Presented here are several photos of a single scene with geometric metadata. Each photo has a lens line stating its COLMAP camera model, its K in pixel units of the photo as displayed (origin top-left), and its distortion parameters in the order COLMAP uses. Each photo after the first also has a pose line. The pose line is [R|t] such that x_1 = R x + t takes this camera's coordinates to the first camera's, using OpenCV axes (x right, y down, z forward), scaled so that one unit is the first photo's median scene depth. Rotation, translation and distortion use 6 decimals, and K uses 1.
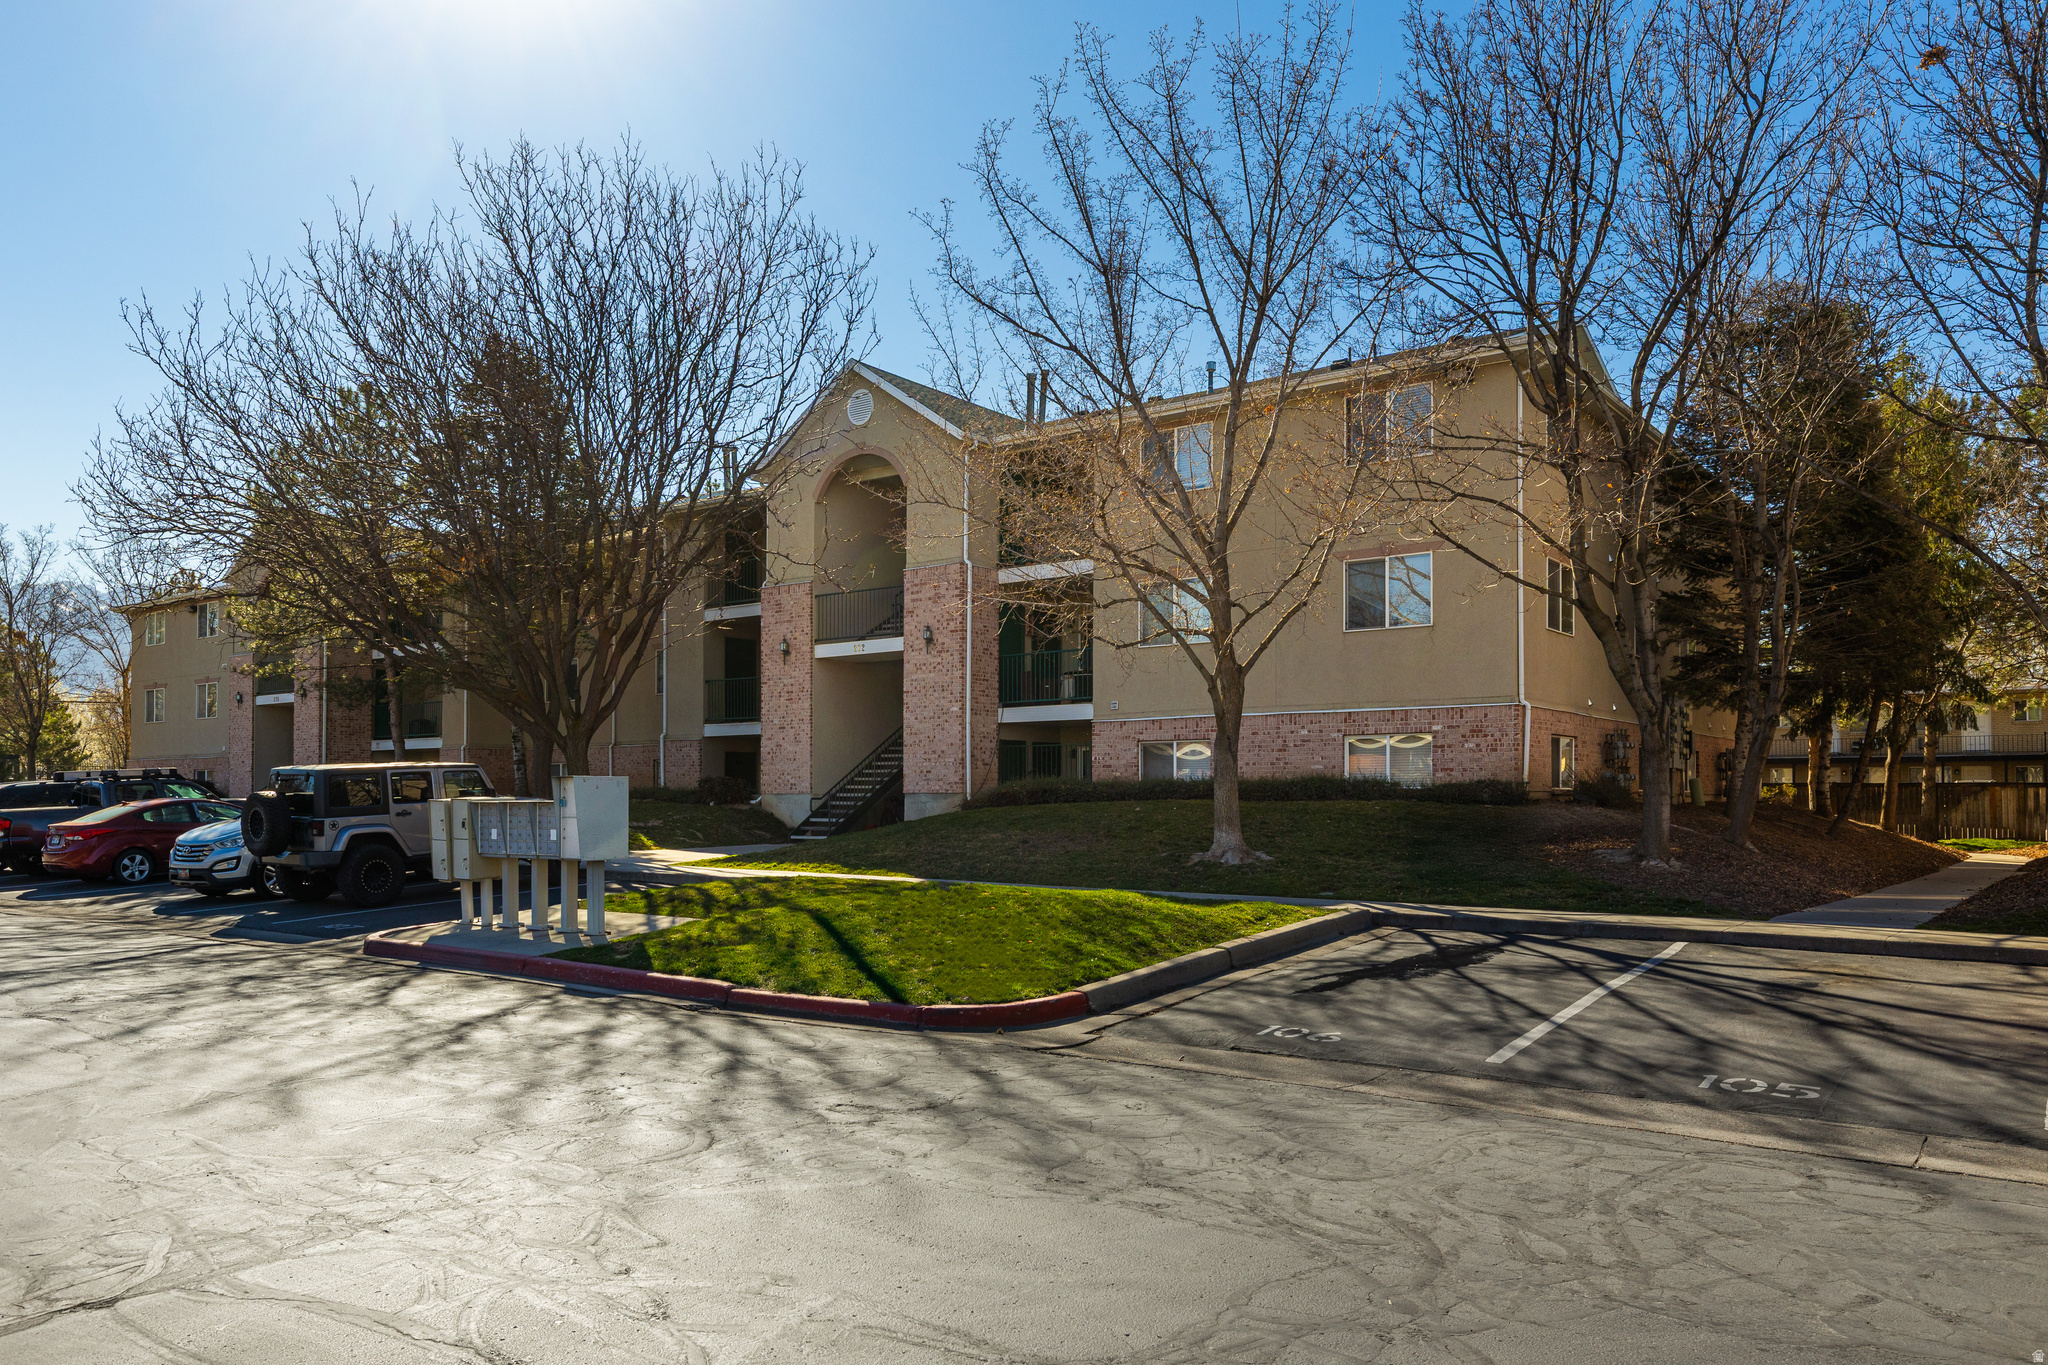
lens RADIAL K [[1359.1, 0, 1009.8], [0, 1359.1, 783.9], [0, 0, 1]] dist [0.004386, 0.001103]
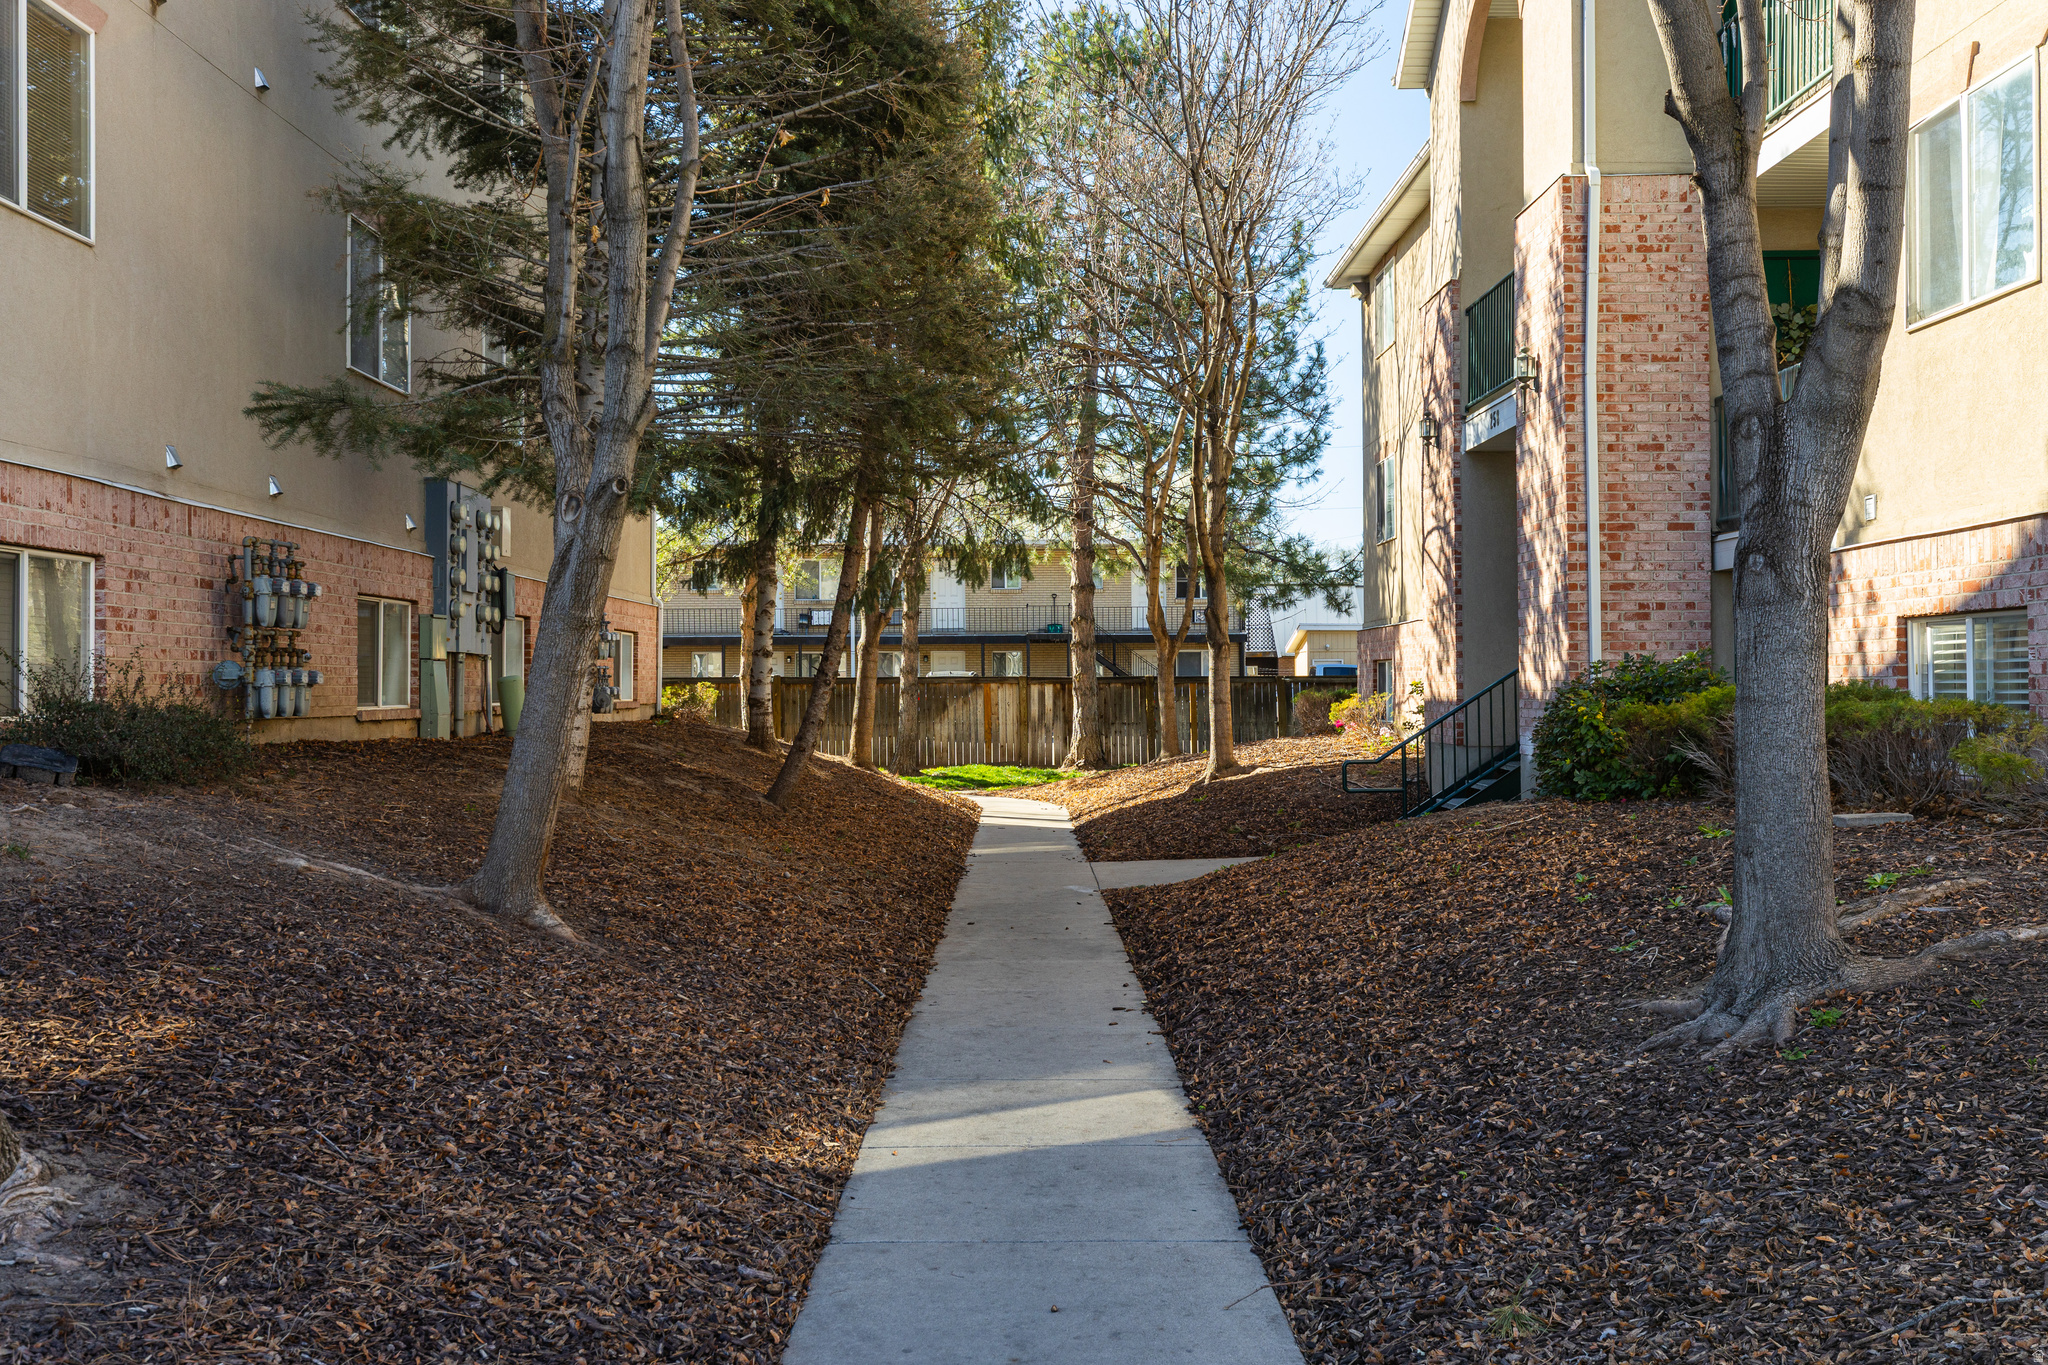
lens RADIAL K [[2083.2, 0, 1023.7], [0, 2083.2, 681.3], [0, 0, 1]] dist [0.000131, 0.000000]
pose [[0.787814, -0.002618, 0.615908, 0.175634], [0.000082, 0.999991, 0.004147, -0.004235], [-0.615913, -0.003216, 0.787807, 0.293486]]
